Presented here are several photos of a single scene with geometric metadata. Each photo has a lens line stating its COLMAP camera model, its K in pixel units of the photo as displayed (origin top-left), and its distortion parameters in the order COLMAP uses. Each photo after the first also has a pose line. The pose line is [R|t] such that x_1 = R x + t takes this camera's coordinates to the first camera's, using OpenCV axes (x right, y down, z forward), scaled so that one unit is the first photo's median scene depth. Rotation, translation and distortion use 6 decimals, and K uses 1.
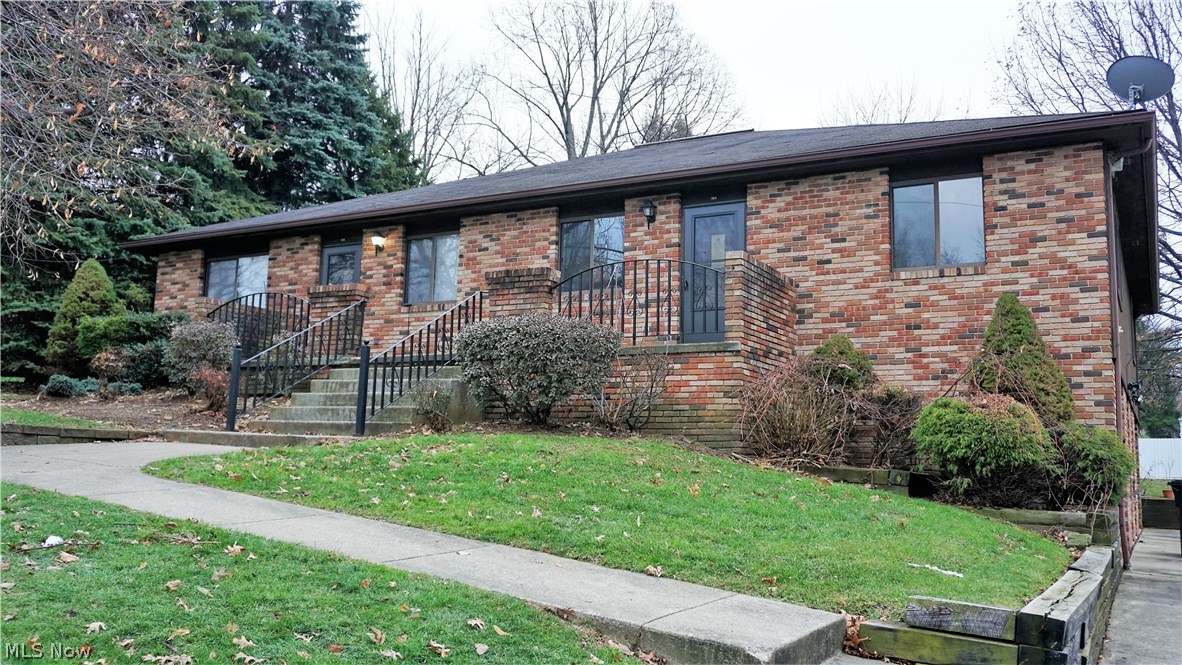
lens RADIAL K [[1047.3, 0, 591.0], [0, 1047.3, 327.7], [0, 0, 1]] dist [-0.007117, 0.006542]
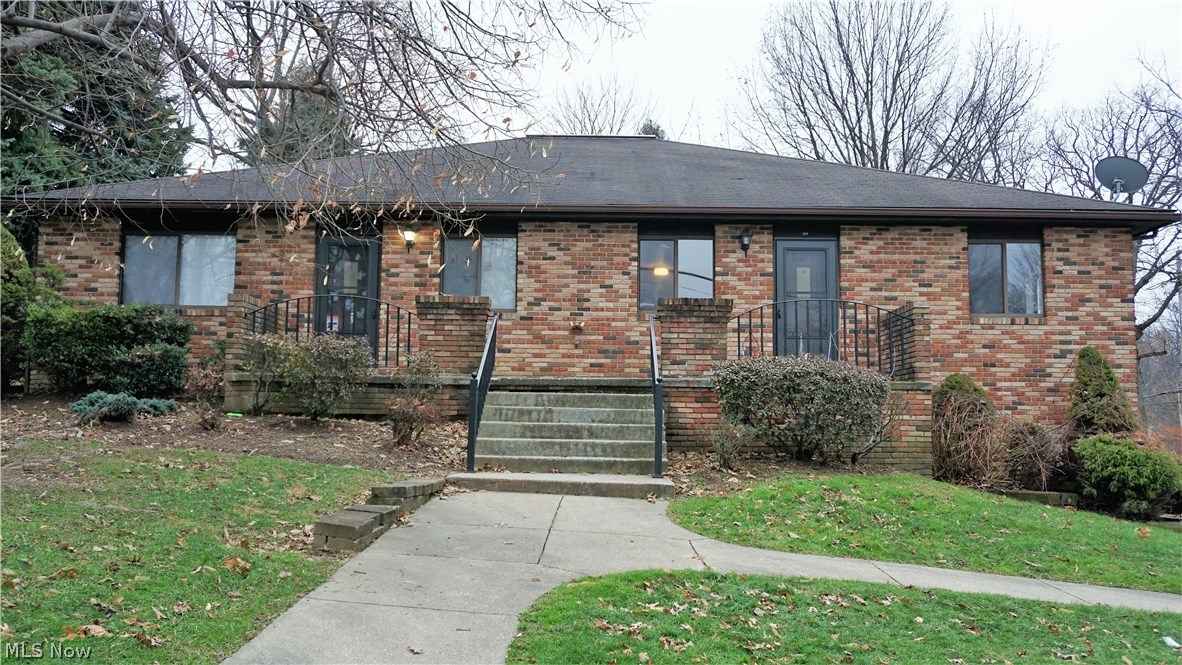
lens RADIAL K [[1115.1, 0, 590.4], [0, 1115.1, 334.9], [0, 0, 1]] dist [-0.015992, 0.000000]
pose [[0.870035, 0.028785, 0.492150, -0.679132], [-0.055686, 0.997643, 0.040094, -0.057411], [-0.489836, -0.062289, 0.869587, 0.115240]]
